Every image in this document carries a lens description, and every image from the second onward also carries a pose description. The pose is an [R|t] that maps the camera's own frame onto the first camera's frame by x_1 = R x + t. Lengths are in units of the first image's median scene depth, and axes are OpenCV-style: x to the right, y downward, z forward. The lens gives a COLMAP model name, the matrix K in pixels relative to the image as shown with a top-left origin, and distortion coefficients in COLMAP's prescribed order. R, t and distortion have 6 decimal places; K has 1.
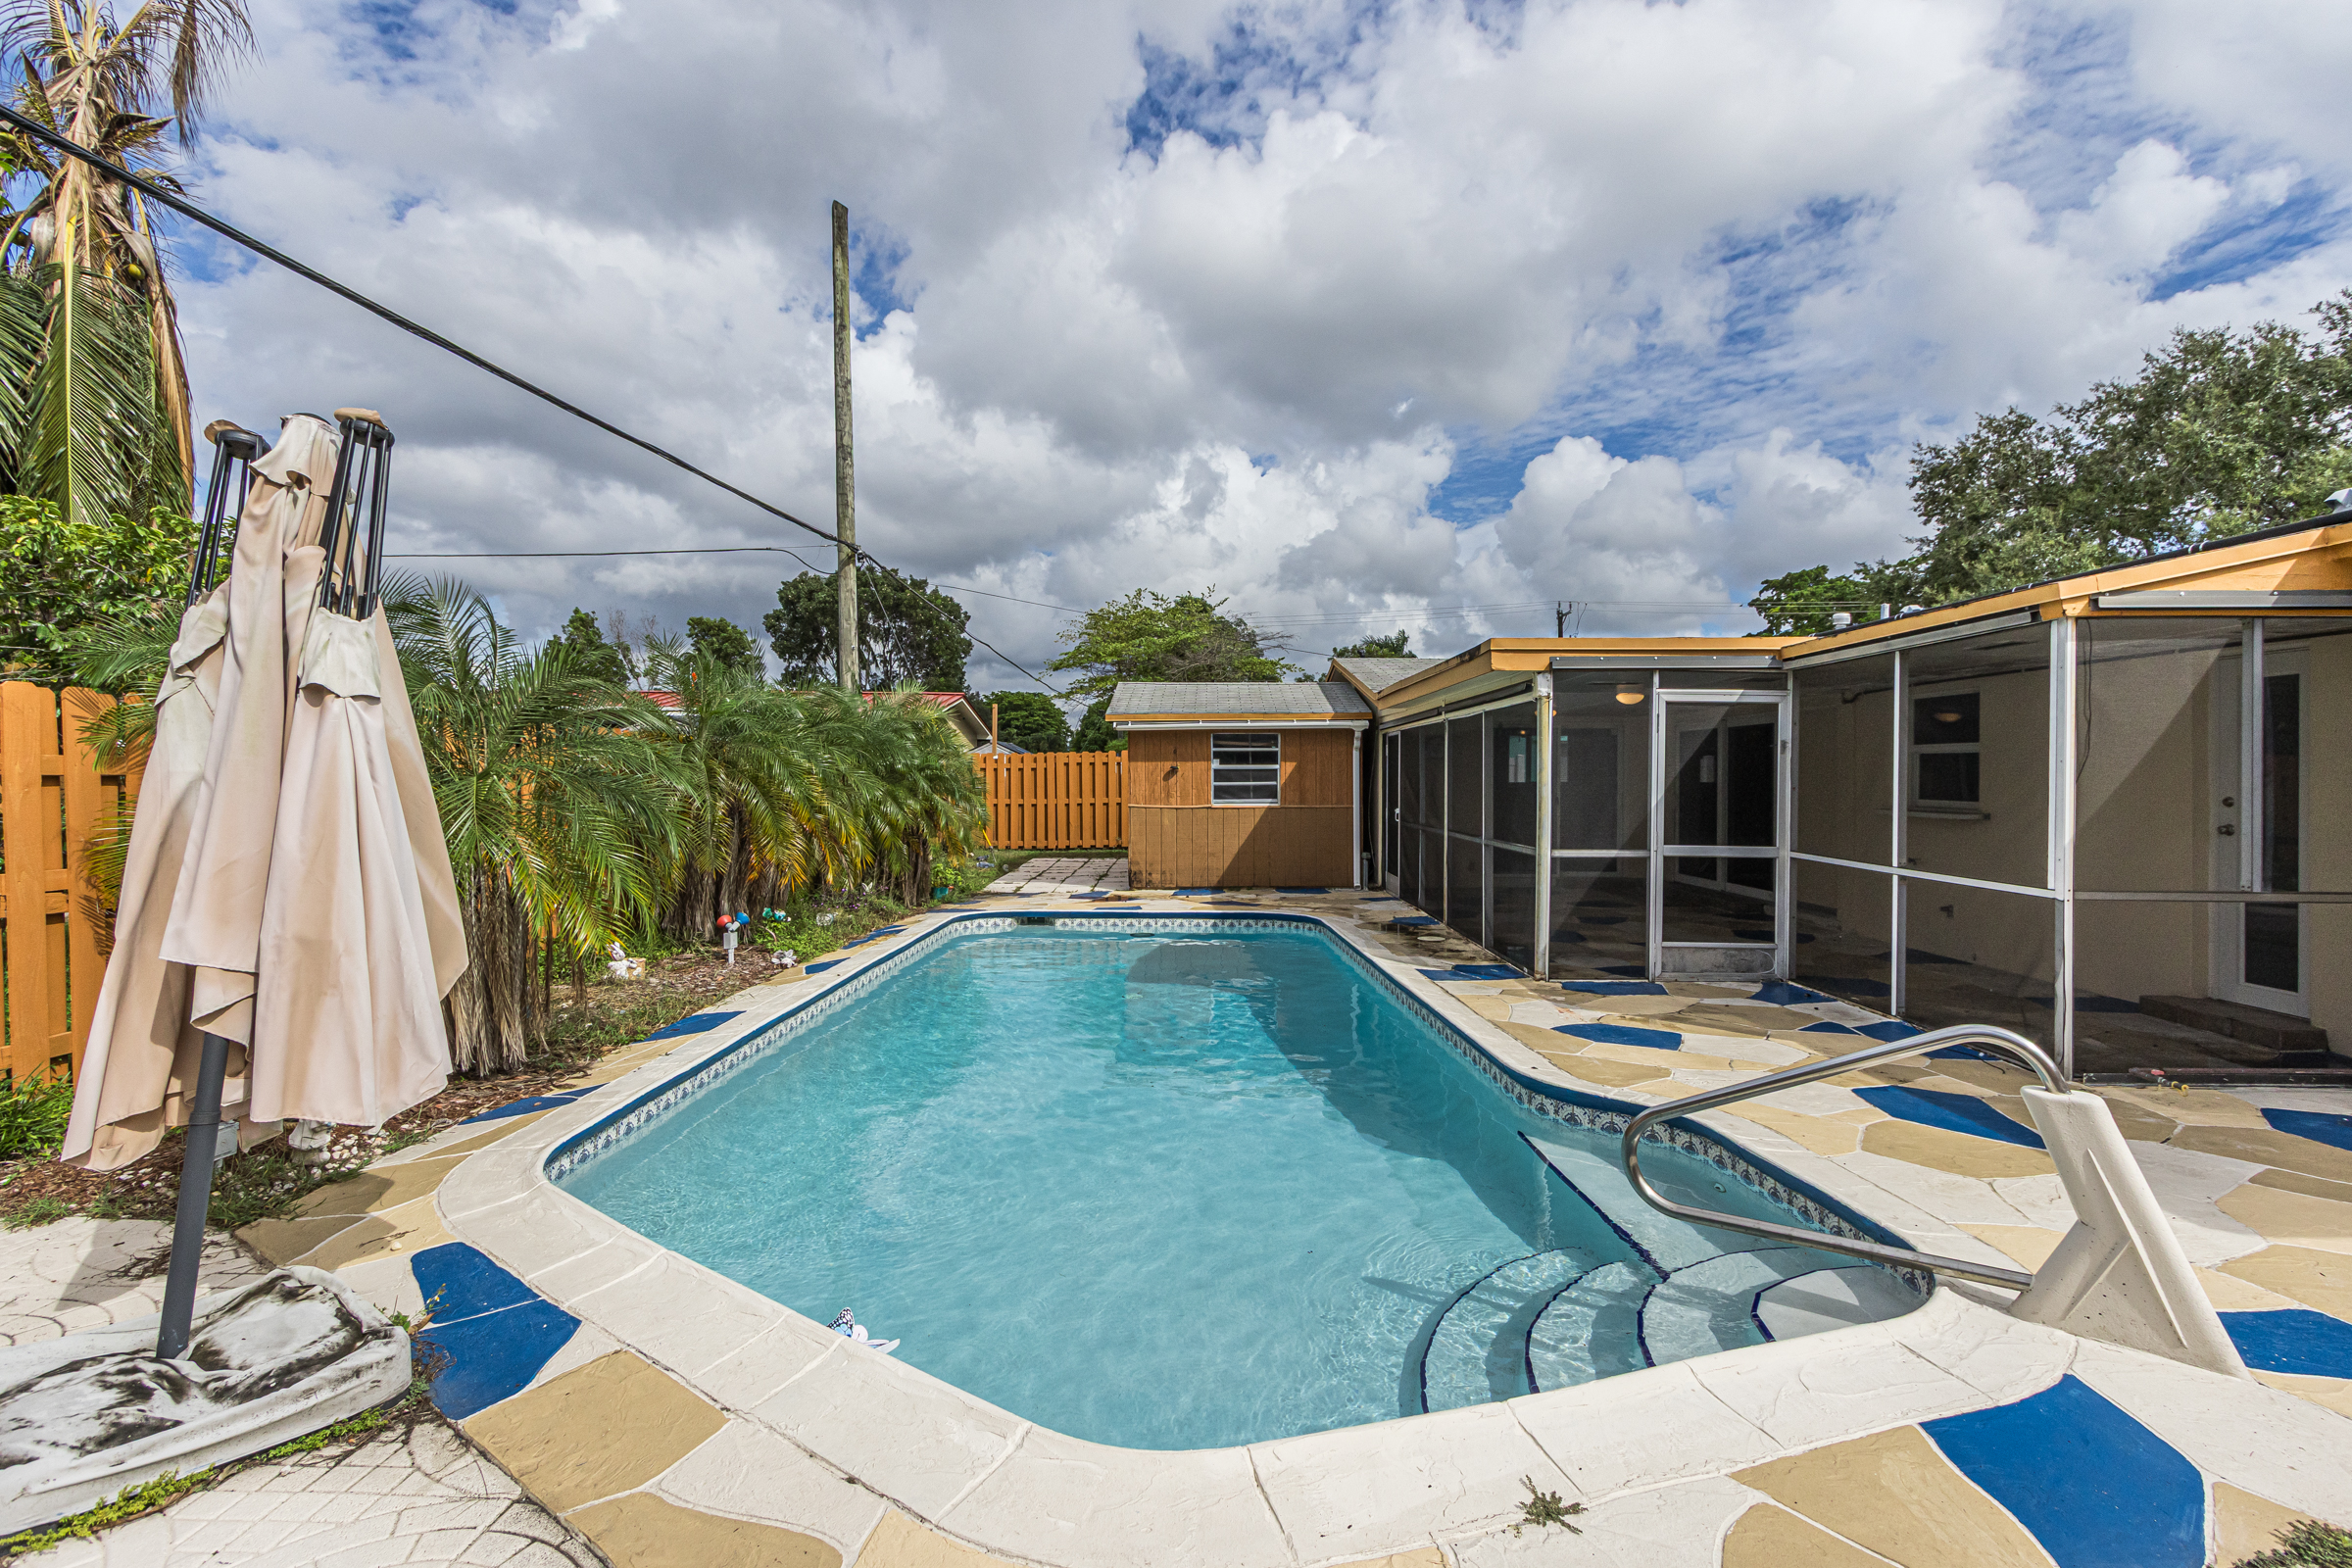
lens RADIAL K [[1074.9, 0, 1175.4], [0, 1074.9, 786.3], [0, 0, 1]] dist [0.003835, -0.000831]
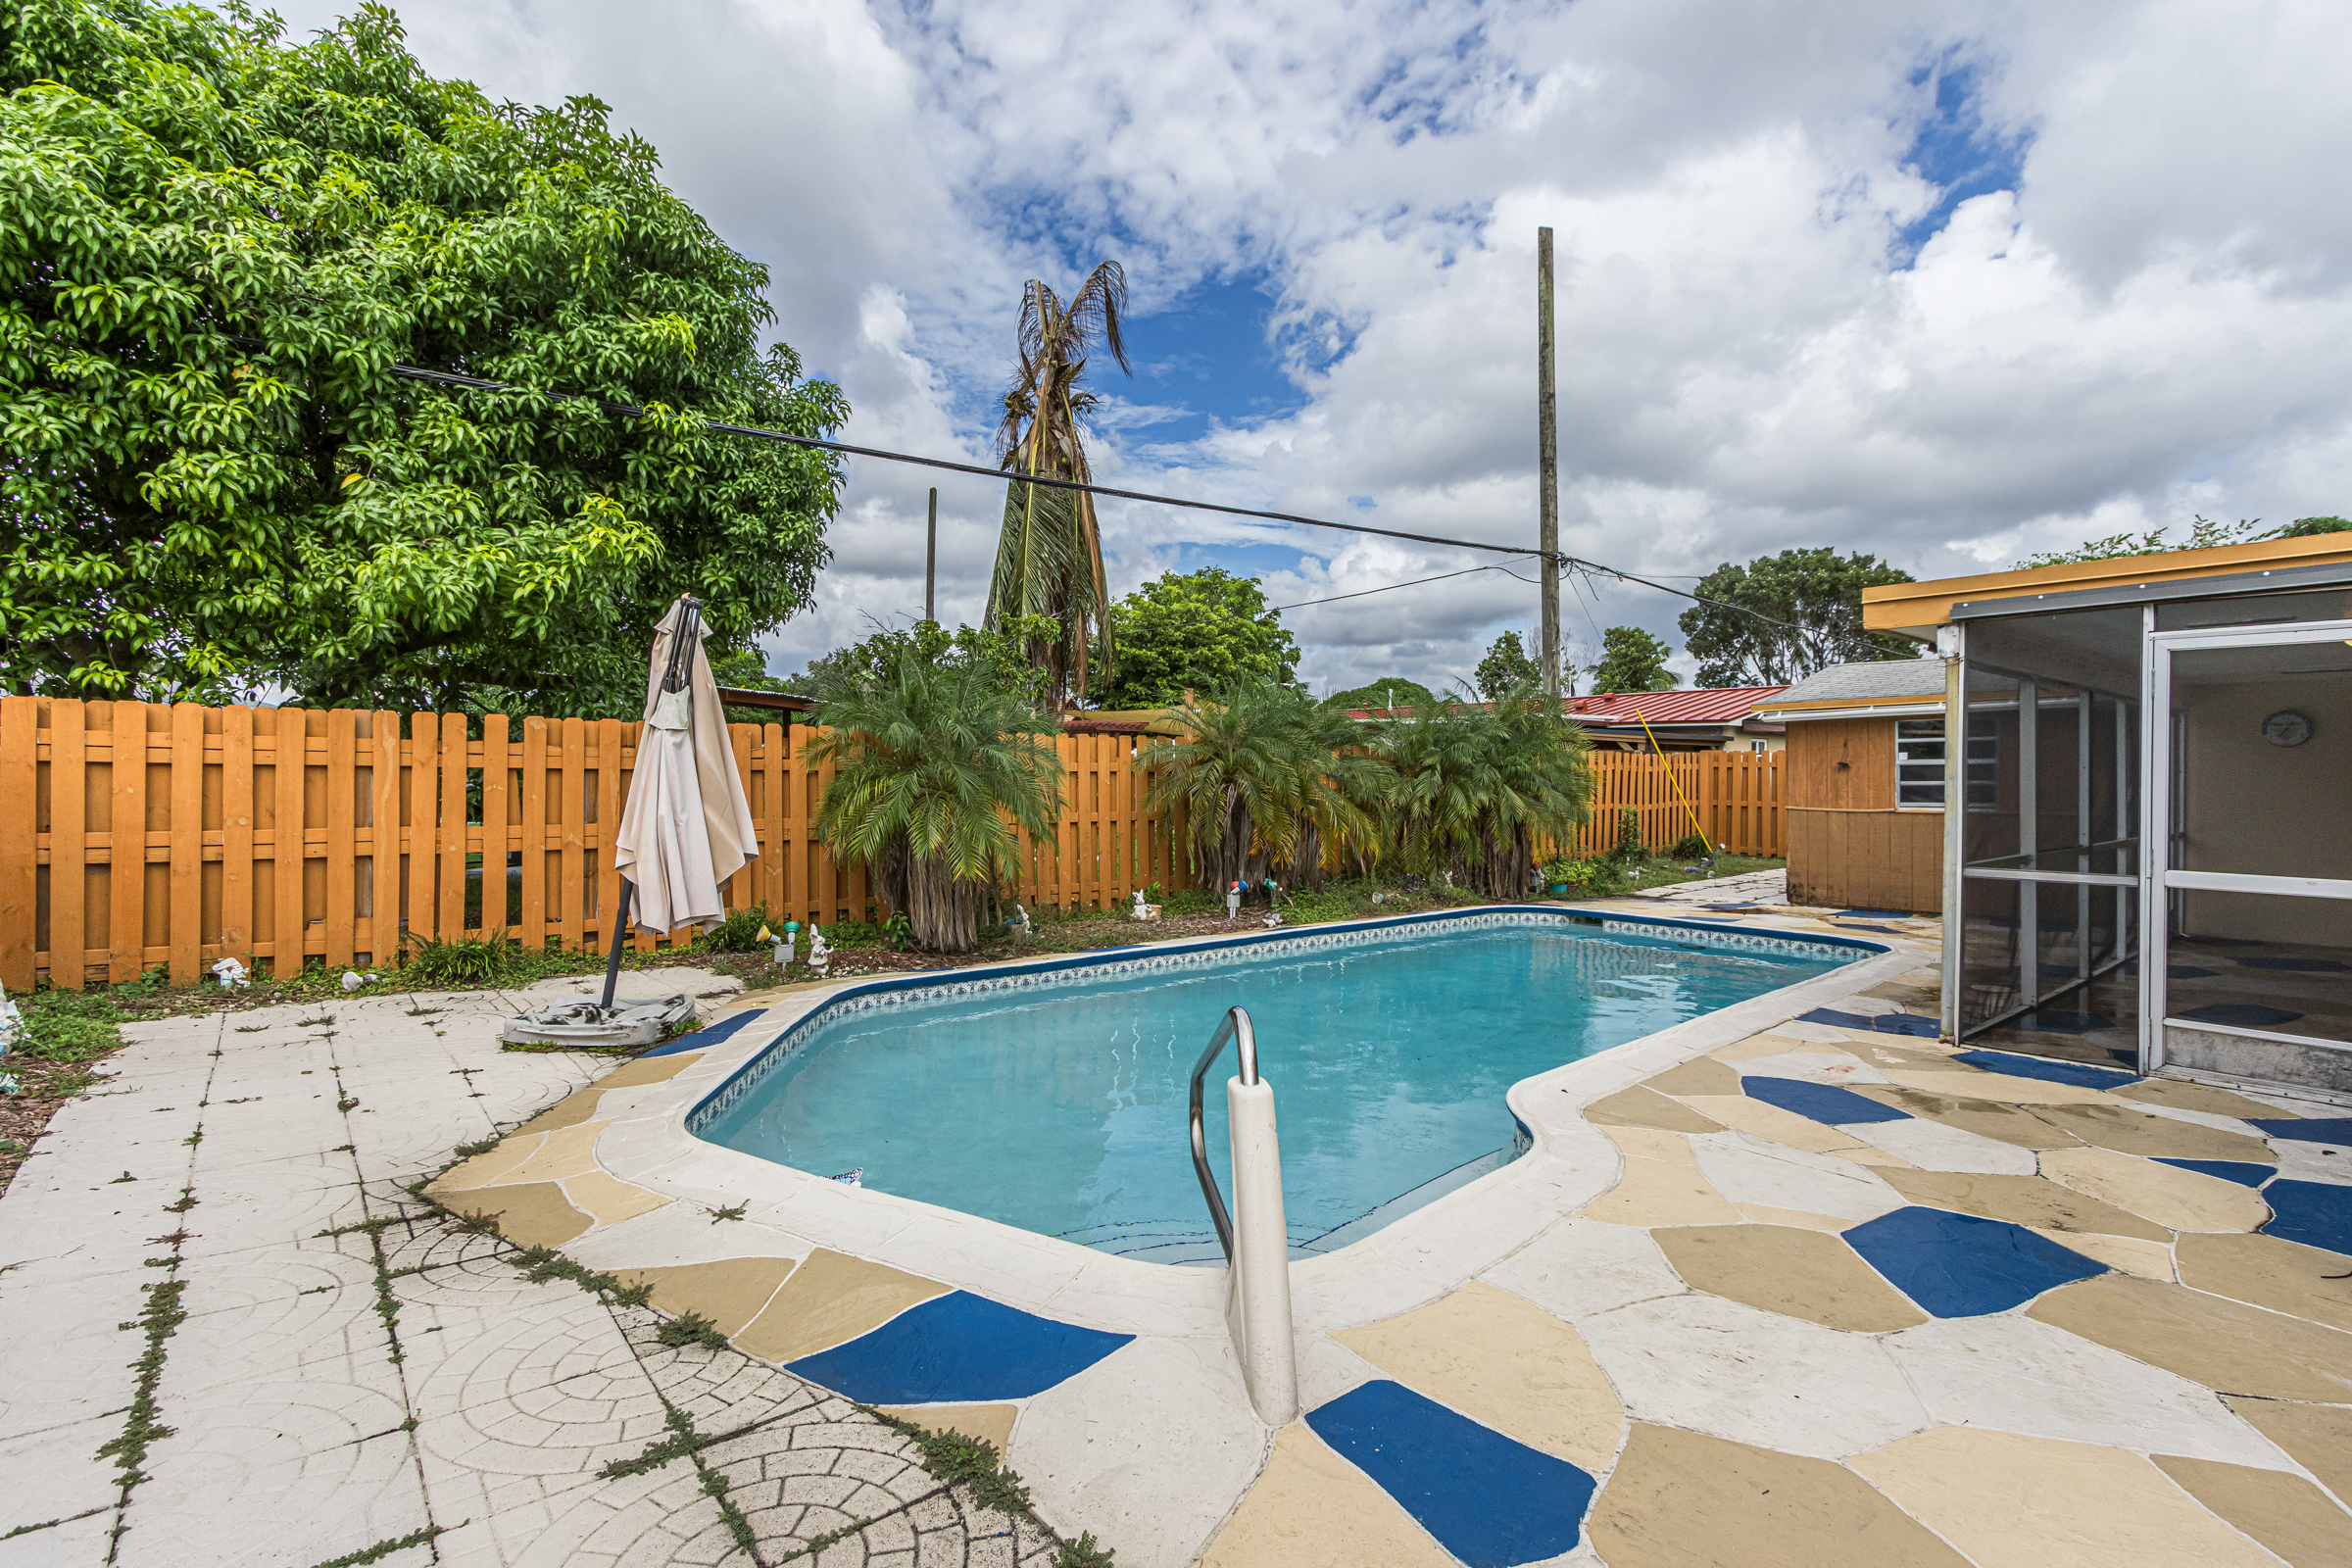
lens RADIAL K [[1074.9, 0, 1193.8], [0, 1074.9, 777.7], [0, 0, 1]] dist [0.003835, -0.000831]
pose [[0.667437, -0.001401, -0.744665, 0.362336], [-0.007326, 0.999937, -0.008448, 0.005828], [0.744630, 0.011094, 0.667385, 0.079755]]
